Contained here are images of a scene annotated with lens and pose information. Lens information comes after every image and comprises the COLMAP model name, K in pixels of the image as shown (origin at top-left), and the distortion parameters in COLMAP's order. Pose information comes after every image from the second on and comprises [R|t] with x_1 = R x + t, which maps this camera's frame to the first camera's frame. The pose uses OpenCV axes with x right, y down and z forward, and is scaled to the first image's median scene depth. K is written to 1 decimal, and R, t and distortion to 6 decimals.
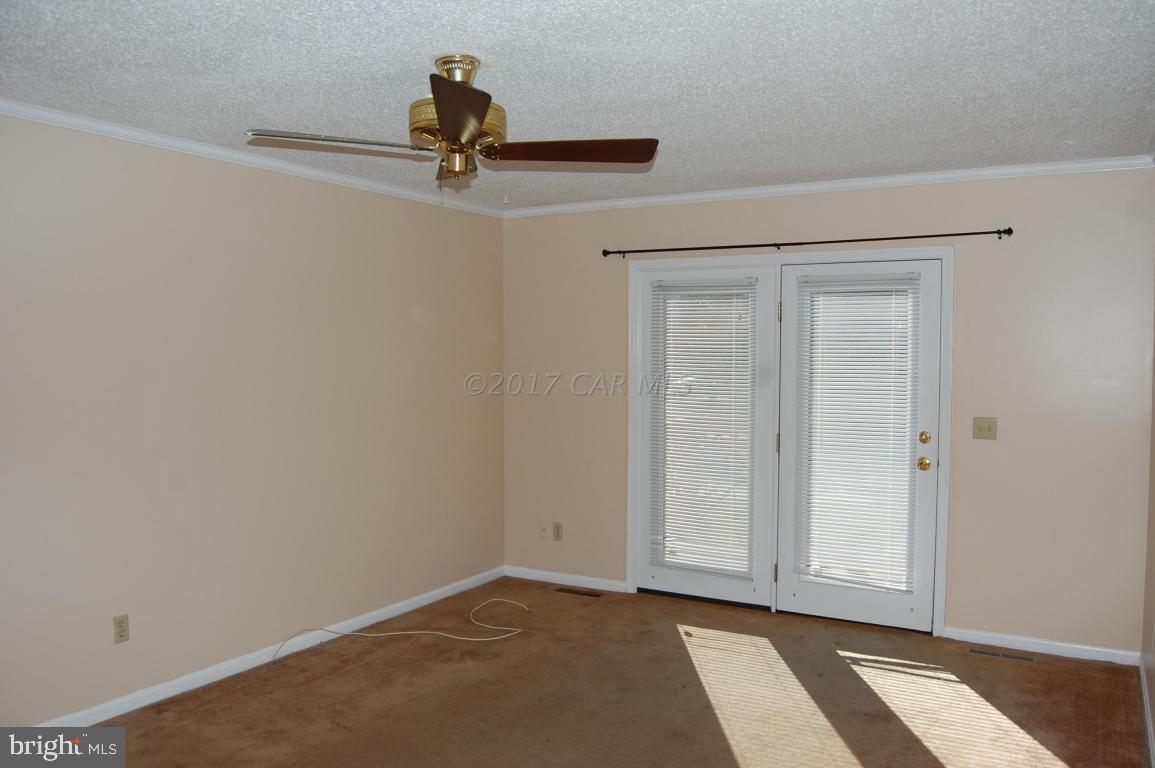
lens RADIAL K [[895.5, 0, 577.5], [0, 895.5, 384.0], [0, 0, 1]] dist [-0.069534, 0.005573]
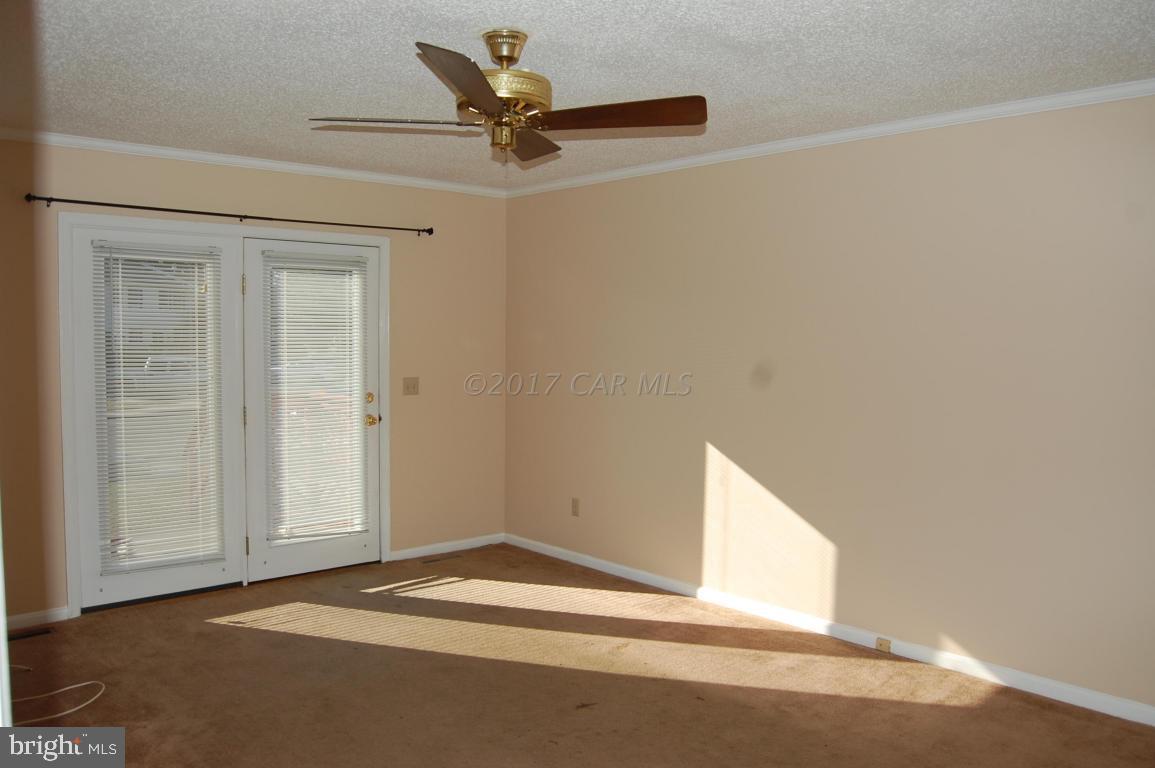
lens RADIAL K [[895.5, 0, 577.5], [0, 895.5, 384.0], [0, 0, 1]] dist [-0.069534, 0.005573]
pose [[0.325120, -0.057177, 0.943943, -0.643204], [0.028175, 0.998313, 0.050766, -0.010410], [-0.945253, 0.010090, 0.326183, 0.354481]]
